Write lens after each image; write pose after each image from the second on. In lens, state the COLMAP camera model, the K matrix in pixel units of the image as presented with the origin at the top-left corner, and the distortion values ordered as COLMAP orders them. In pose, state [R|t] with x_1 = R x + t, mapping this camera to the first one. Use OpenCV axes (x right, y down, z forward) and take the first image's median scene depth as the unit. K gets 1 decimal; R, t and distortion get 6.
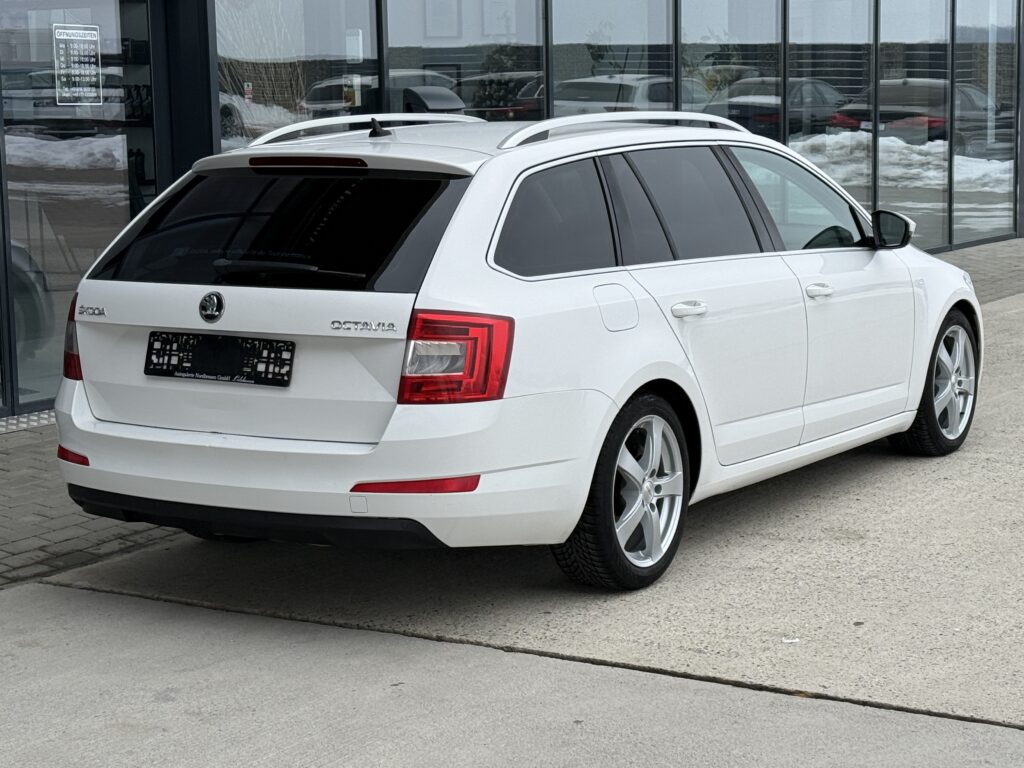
lens RADIAL K [[2112.6, 0, 512.0], [0, 2112.6, 384.0], [0, 0, 1]] dist [0.065844, 0.089341]
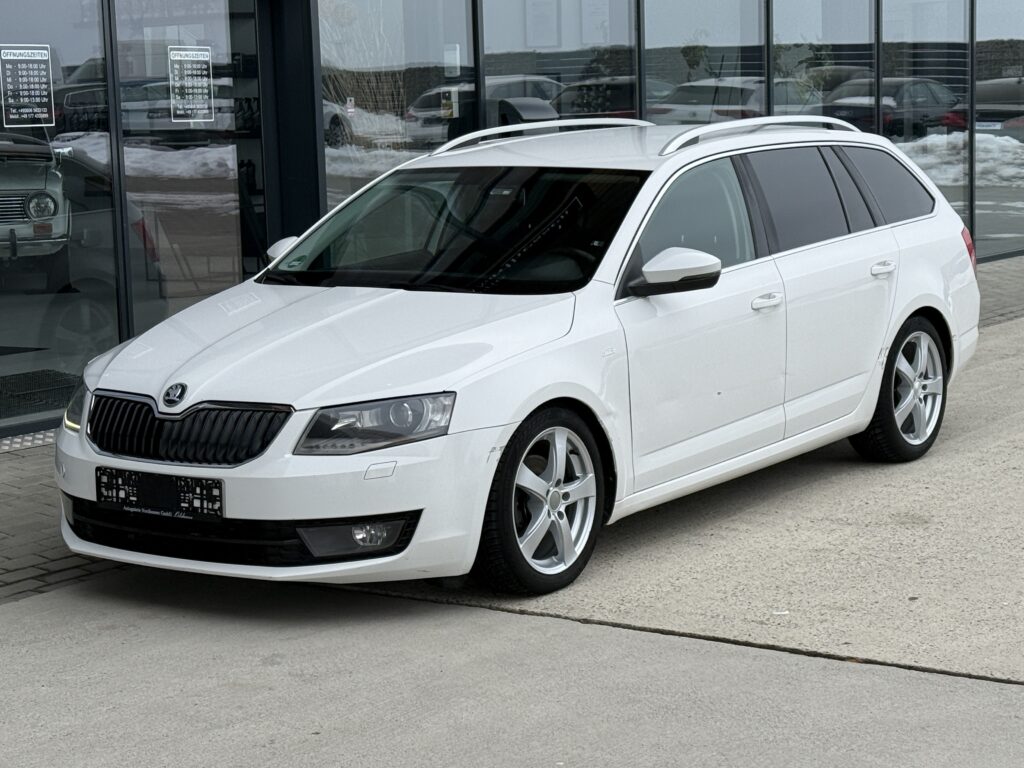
lens RADIAL K [[2254.9, 0, 512.0], [0, 2254.9, 384.0], [0, 0, 1]] dist [0.036313, -0.137964]
pose [[0.998066, -0.006416, -0.061827, 0.029538], [0.006018, 0.999960, -0.006630, 0.009962], [0.061867, 0.006245, 0.998065, -0.140070]]
